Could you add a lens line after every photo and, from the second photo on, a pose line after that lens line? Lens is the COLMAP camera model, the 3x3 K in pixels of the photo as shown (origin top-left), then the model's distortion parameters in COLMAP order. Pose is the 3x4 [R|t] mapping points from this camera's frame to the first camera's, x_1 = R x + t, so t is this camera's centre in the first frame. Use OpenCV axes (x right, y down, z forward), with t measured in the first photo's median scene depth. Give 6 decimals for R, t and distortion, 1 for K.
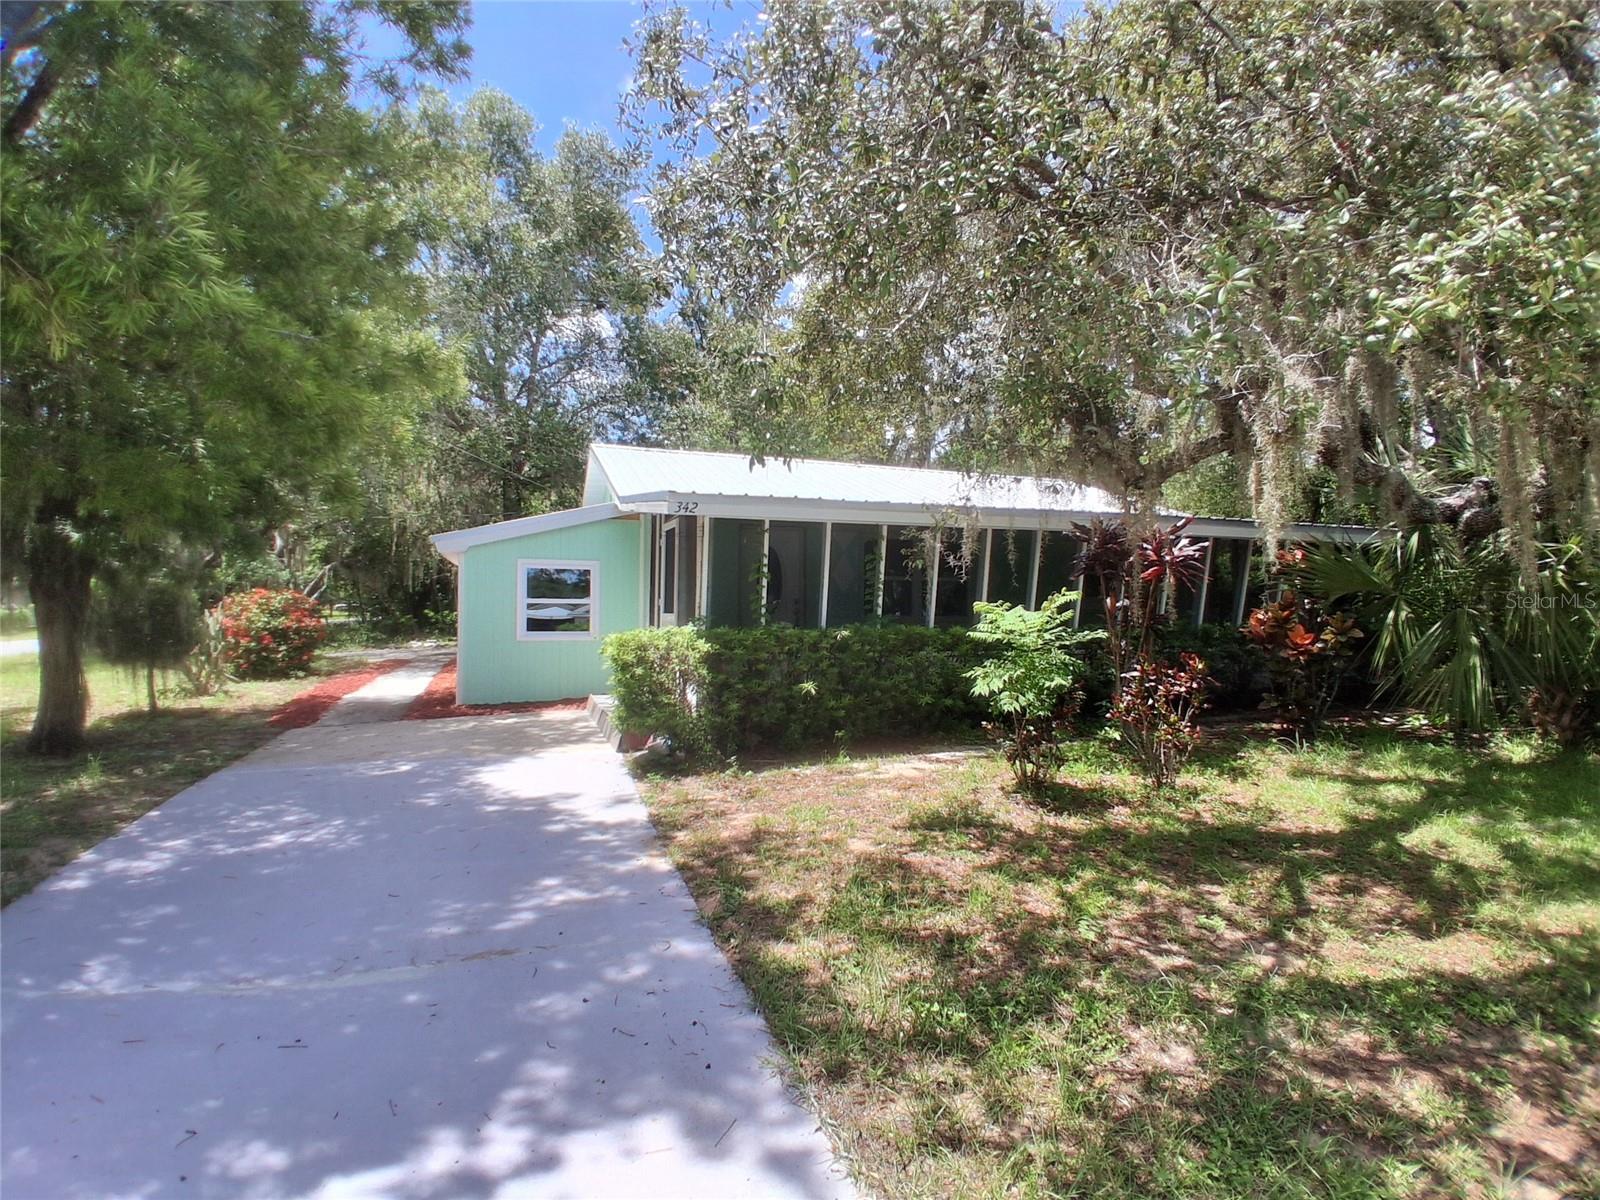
lens RADIAL K [[798.0, 0, 825.1], [0, 798.0, 605.3], [0, 0, 1]] dist [0.011987, -0.053456]
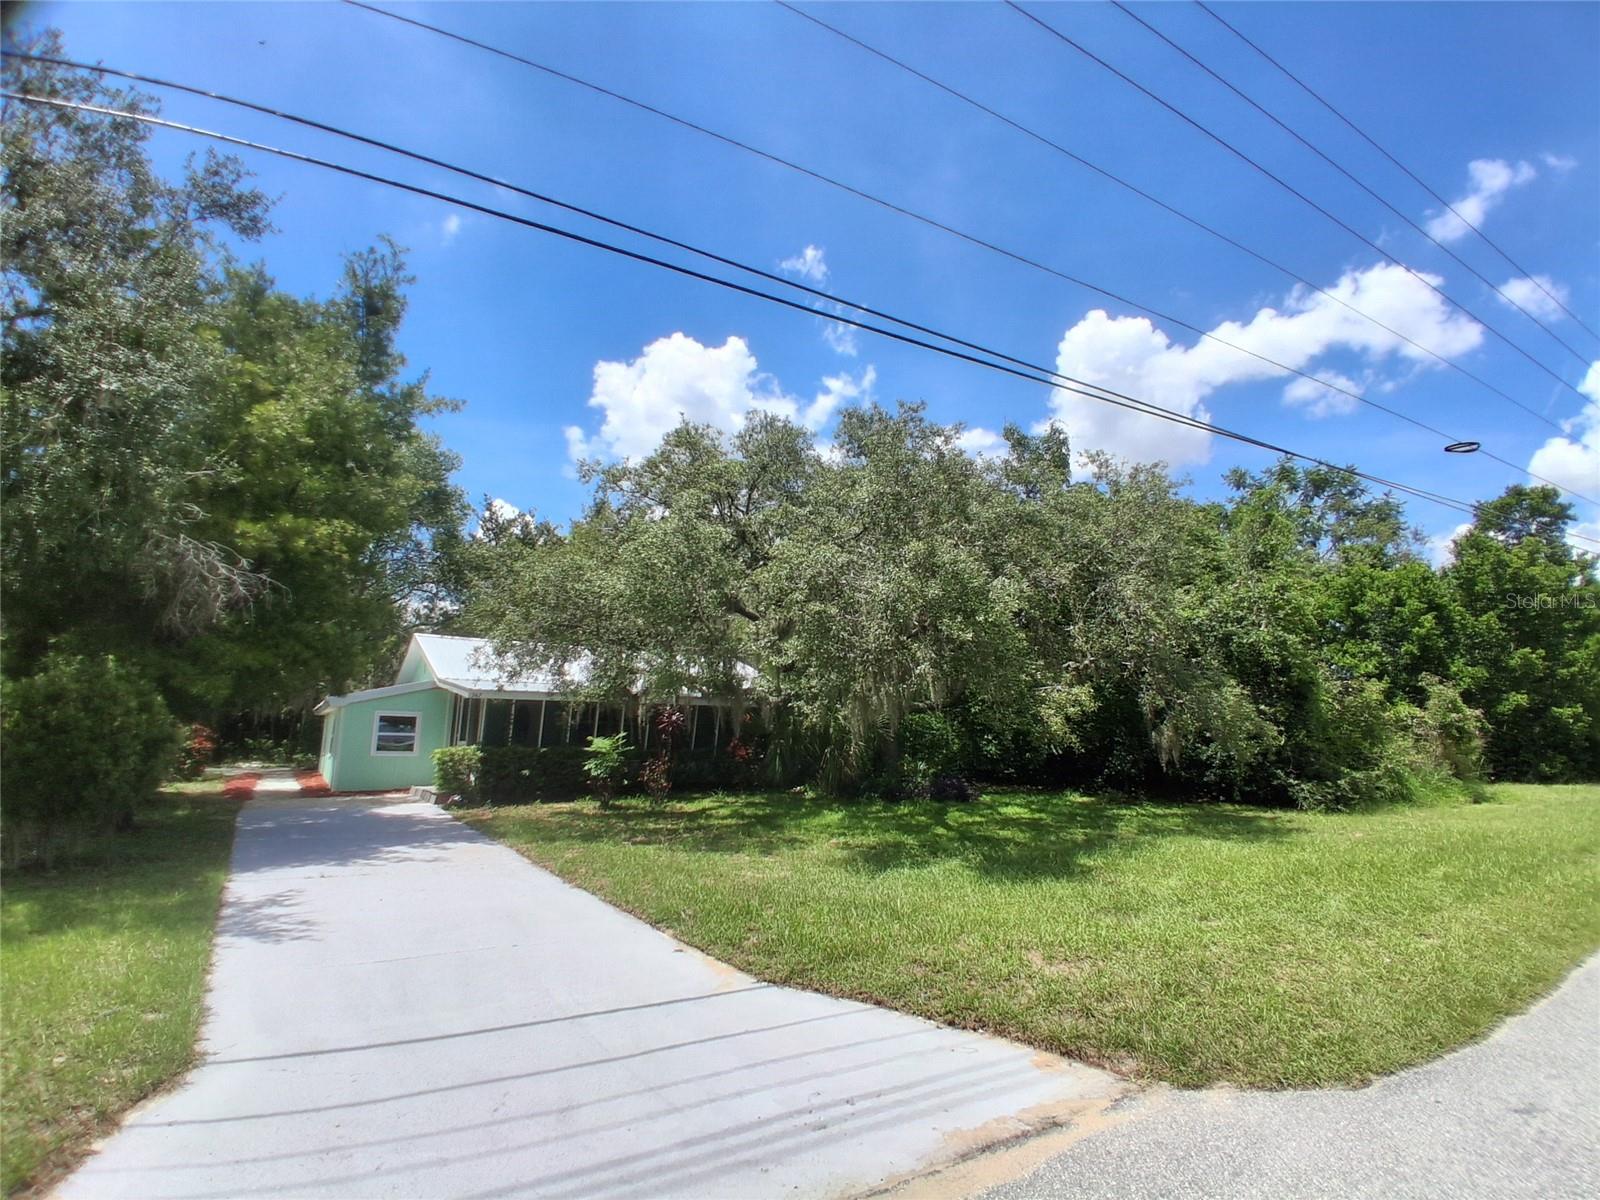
lens RADIAL K [[798.0, 0, 825.1], [0, 798.0, 605.3], [0, 0, 1]] dist [0.011987, -0.053456]
pose [[0.969723, 0.045889, 0.239858, 0.249362], [-0.005436, 0.985999, -0.166664, 0.003996], [-0.244148, 0.160314, 0.956395, -1.558663]]
